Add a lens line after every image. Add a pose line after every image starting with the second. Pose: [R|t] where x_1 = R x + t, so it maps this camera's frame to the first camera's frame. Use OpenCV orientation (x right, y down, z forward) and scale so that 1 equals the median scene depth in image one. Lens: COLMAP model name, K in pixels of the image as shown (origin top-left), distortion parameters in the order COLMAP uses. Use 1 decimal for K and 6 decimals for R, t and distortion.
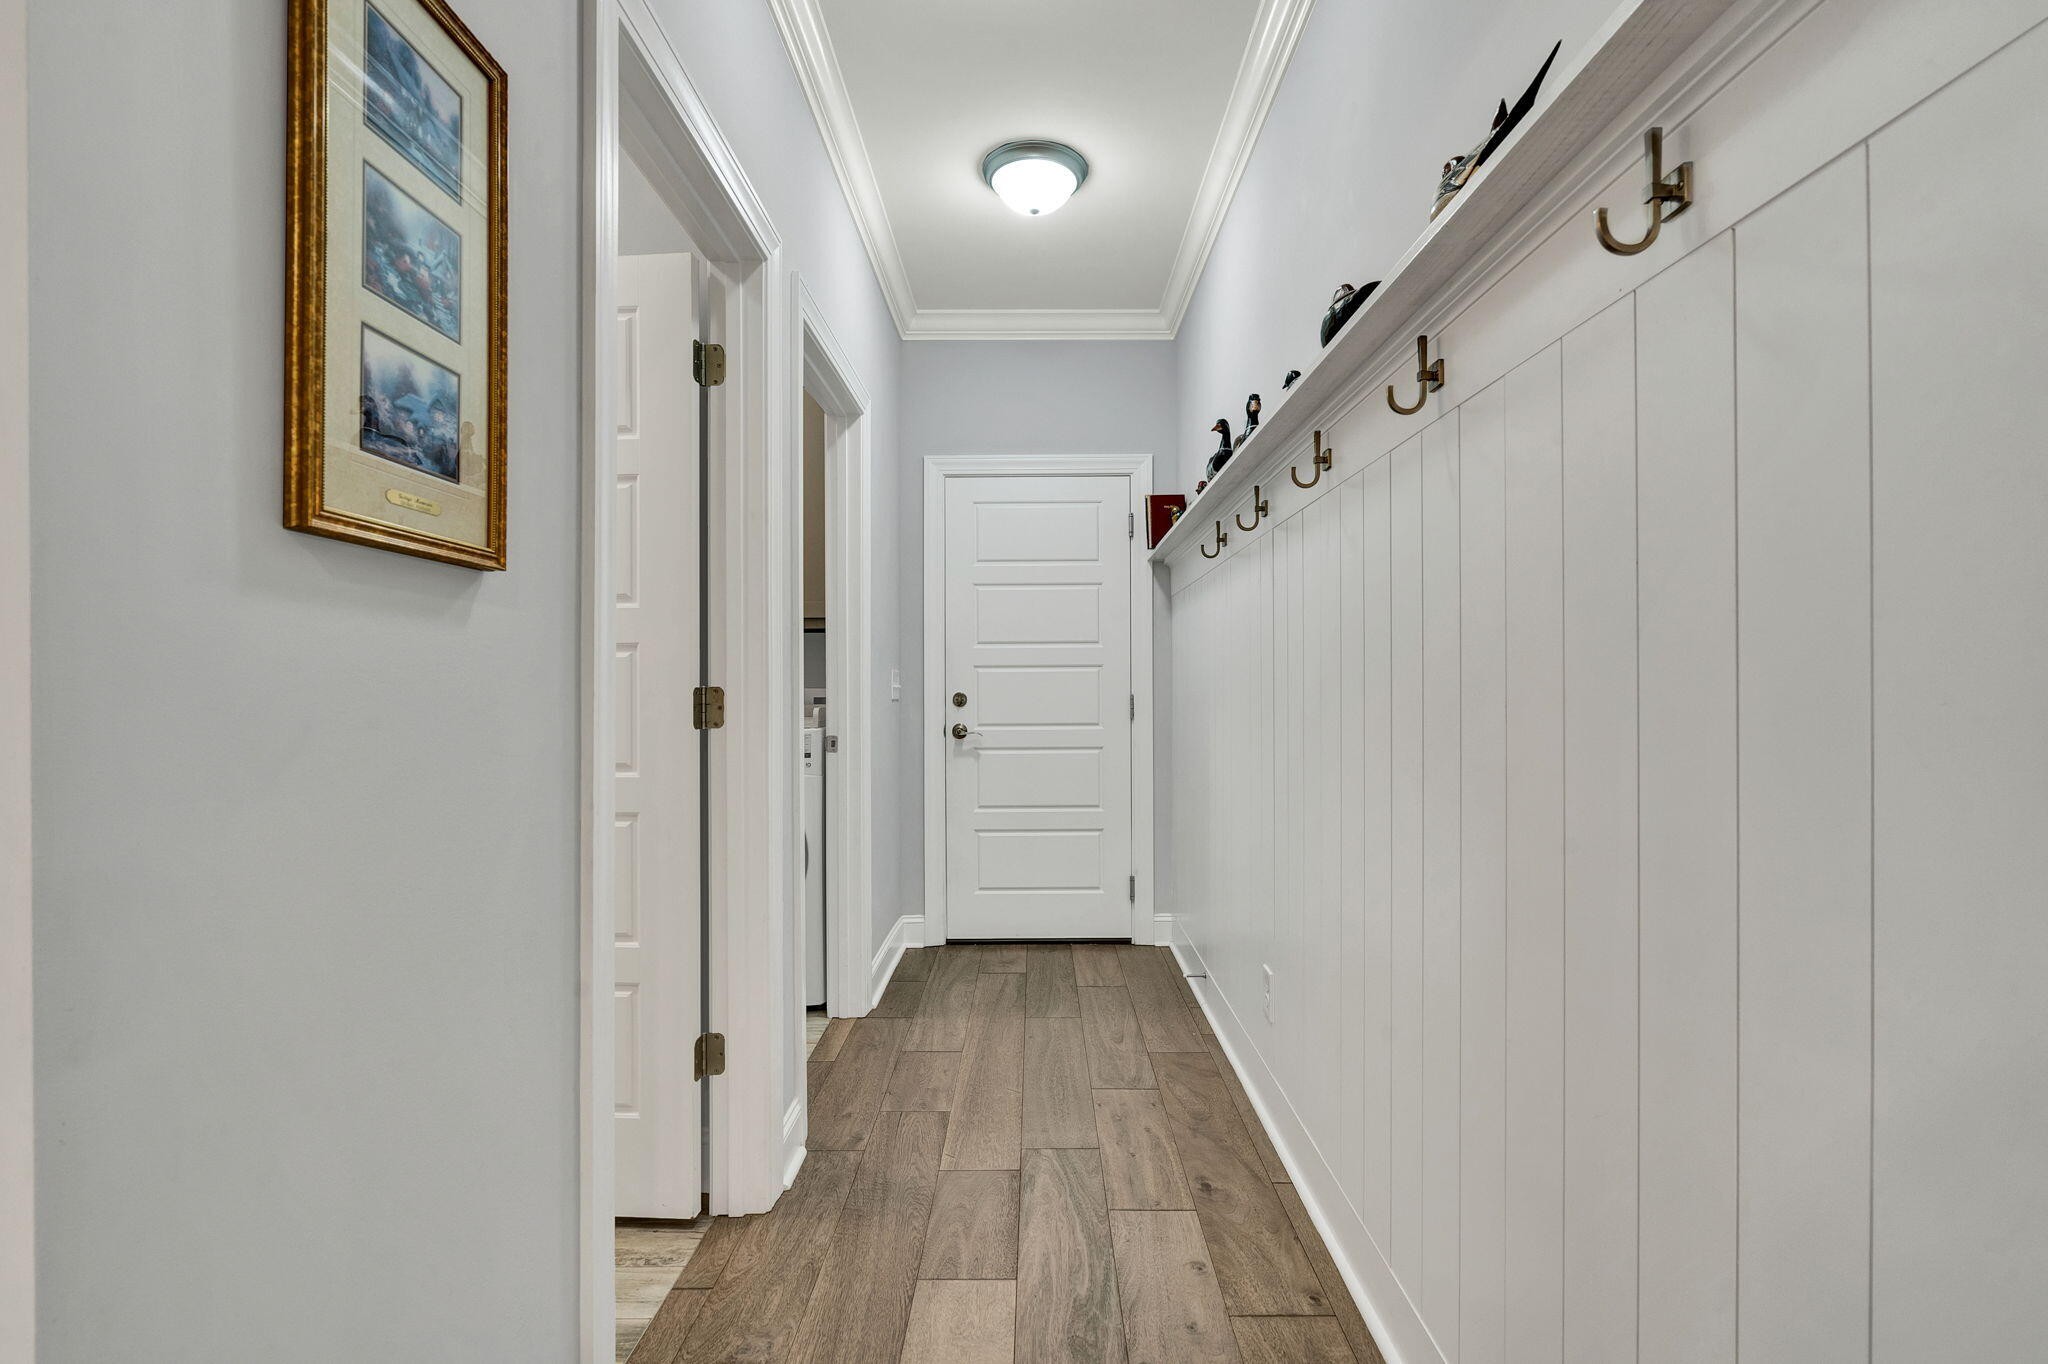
lens RADIAL K [[914.6, 0, 1025.0], [0, 914.6, 679.7], [0, 0, 1]] dist [-0.002072, 0.001263]
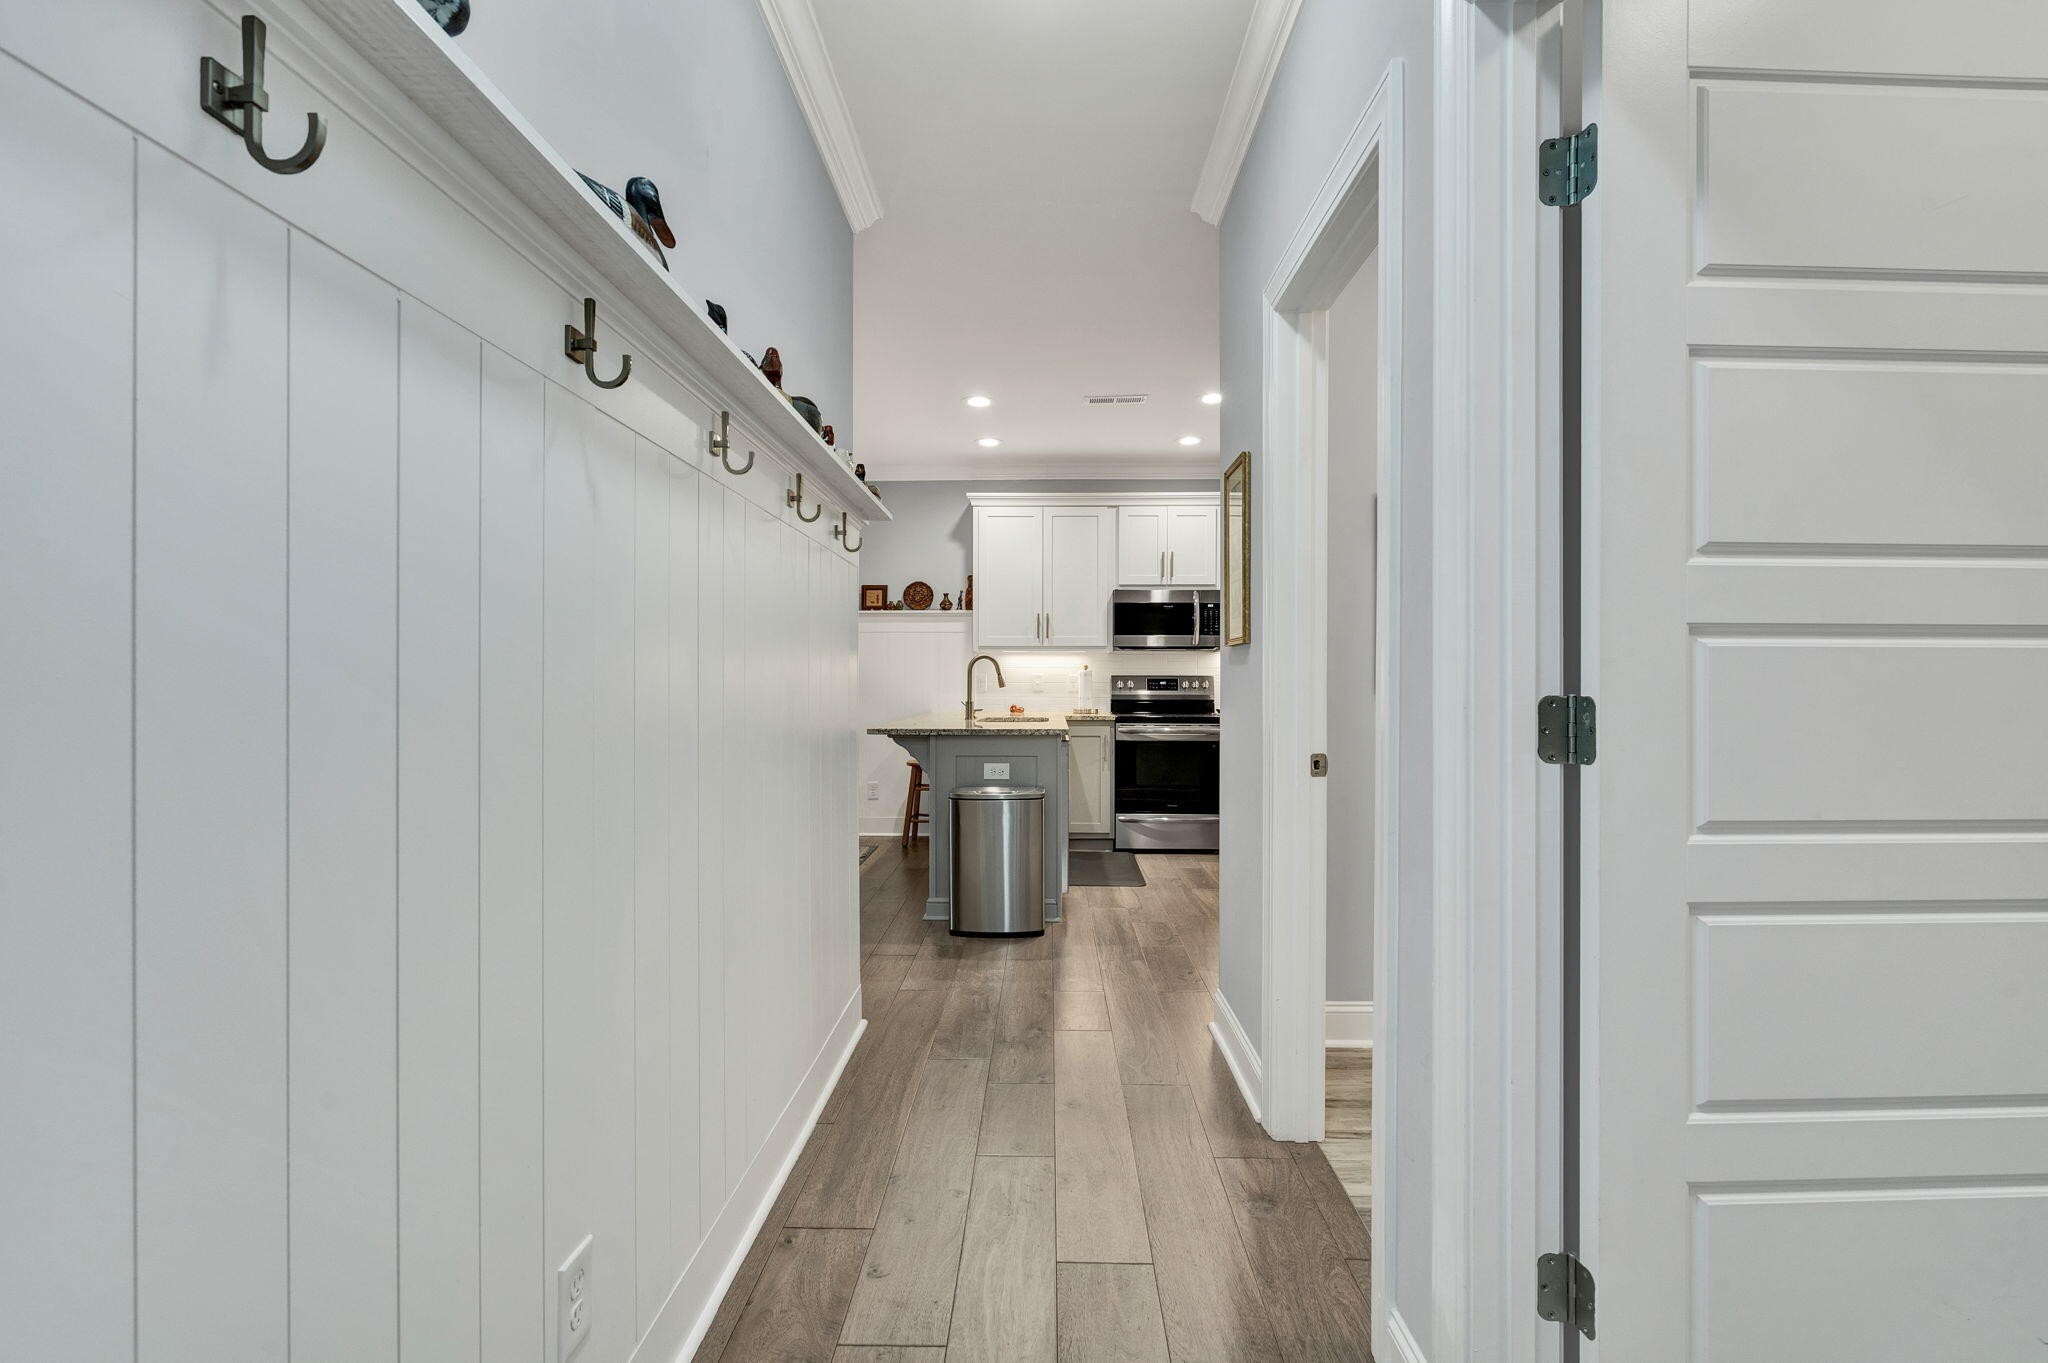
lens RADIAL K [[914.6, 0, 1018.3], [0, 914.6, 681.6], [0, 0, 1]] dist [-0.002072, 0.001263]
pose [[-0.999662, 0.014167, 0.021802, 0.001606], [0.014095, 0.999895, -0.003447, -0.000746], [-0.021849, -0.003139, -0.999756, 1.892589]]
